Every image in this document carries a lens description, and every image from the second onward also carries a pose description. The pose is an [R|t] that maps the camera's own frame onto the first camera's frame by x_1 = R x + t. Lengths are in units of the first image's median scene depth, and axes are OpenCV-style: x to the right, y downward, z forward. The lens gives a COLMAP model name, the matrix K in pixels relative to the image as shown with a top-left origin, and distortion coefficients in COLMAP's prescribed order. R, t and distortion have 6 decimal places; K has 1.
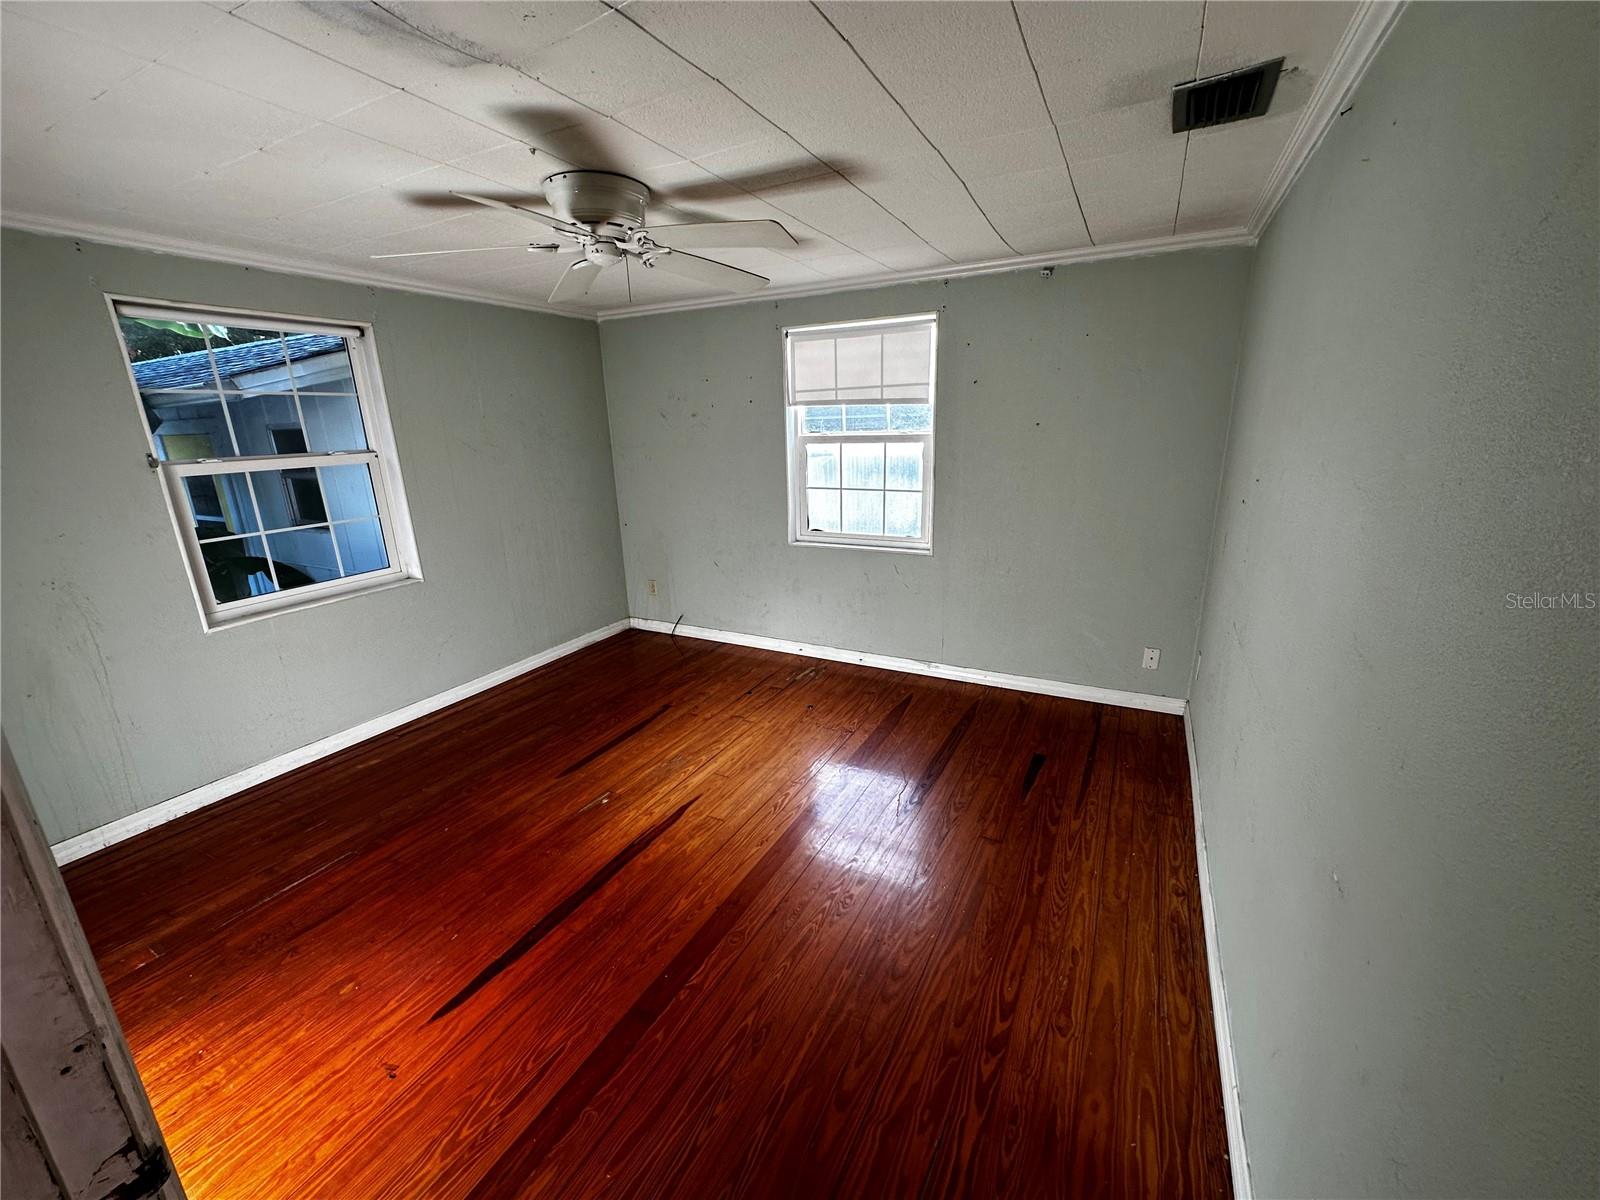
lens RADIAL K [[637.1, 0, 797.1], [0, 637.1, 600.8], [0, 0, 1]] dist [-0.000607, -0.000253]
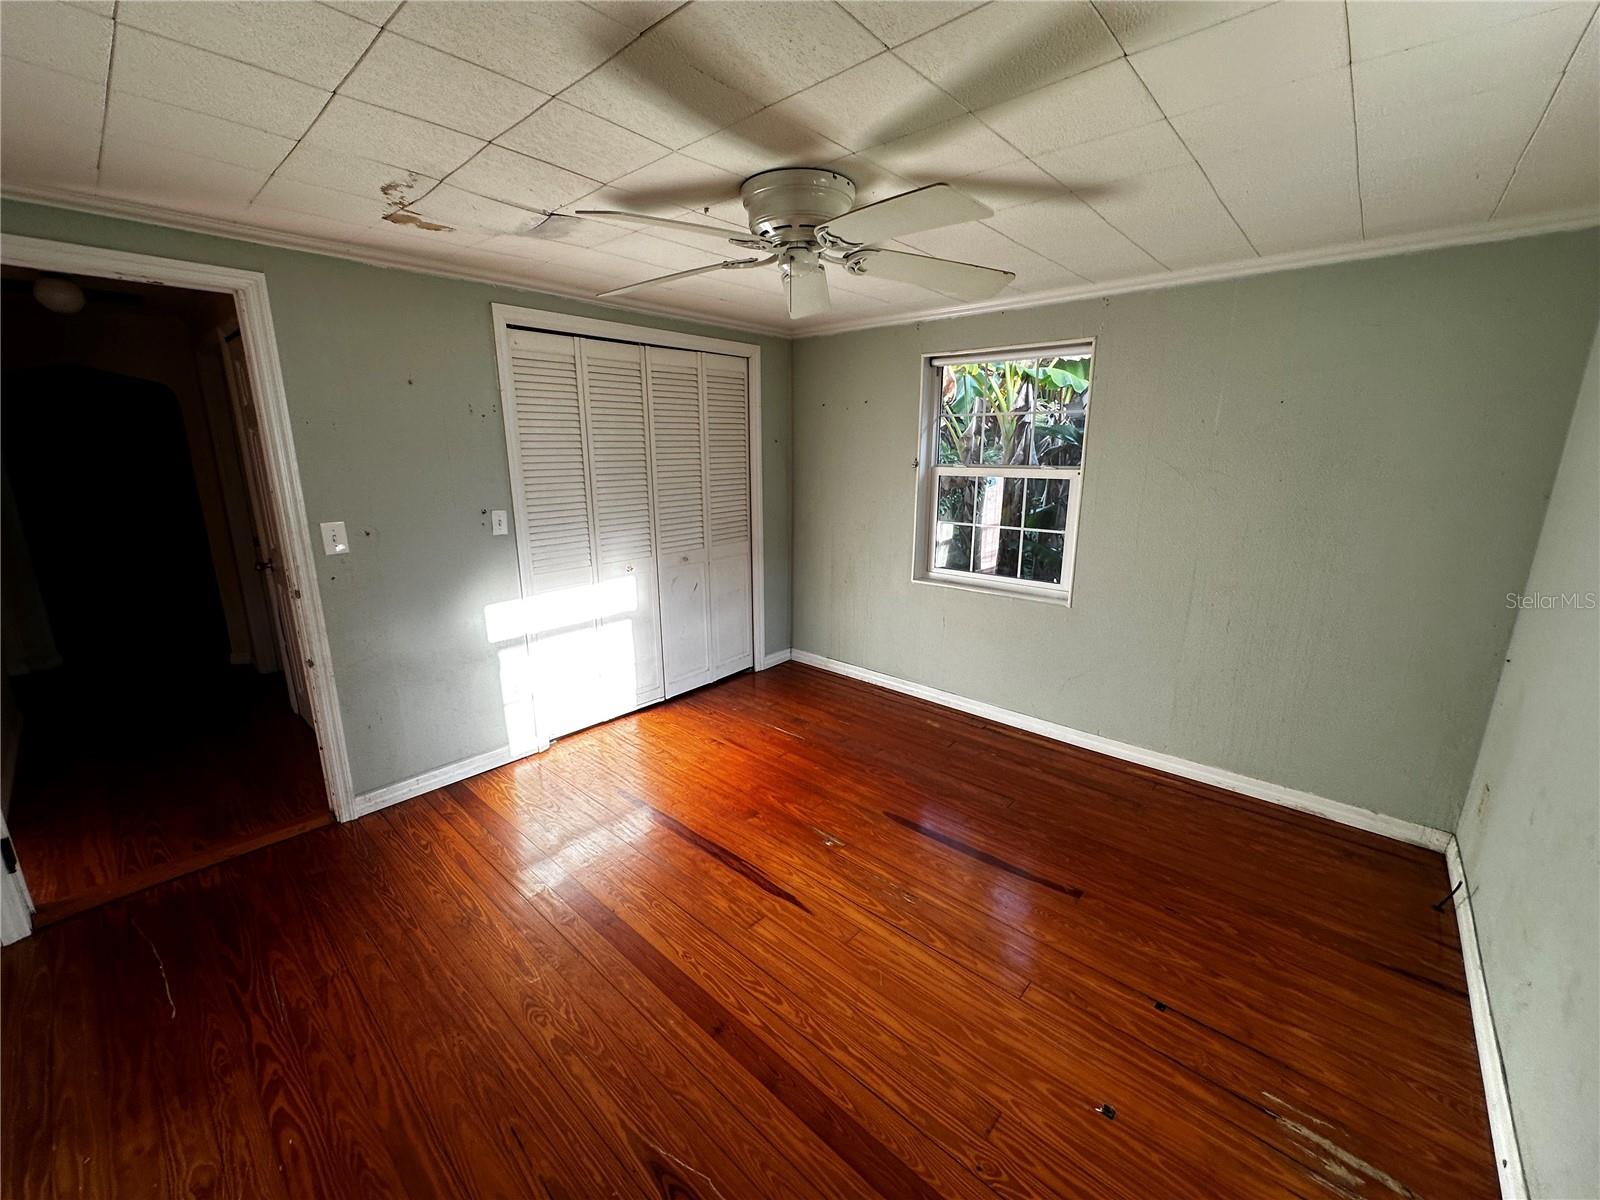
lens RADIAL K [[637.1, 0, 796.0], [0, 637.1, 595.8], [0, 0, 1]] dist [-0.000607, -0.000253]
pose [[-0.238460, 0.250058, -0.938407, 0.419102], [-0.259727, 0.914663, 0.309731, -0.249737], [0.935777, 0.317588, -0.153164, 0.820510]]
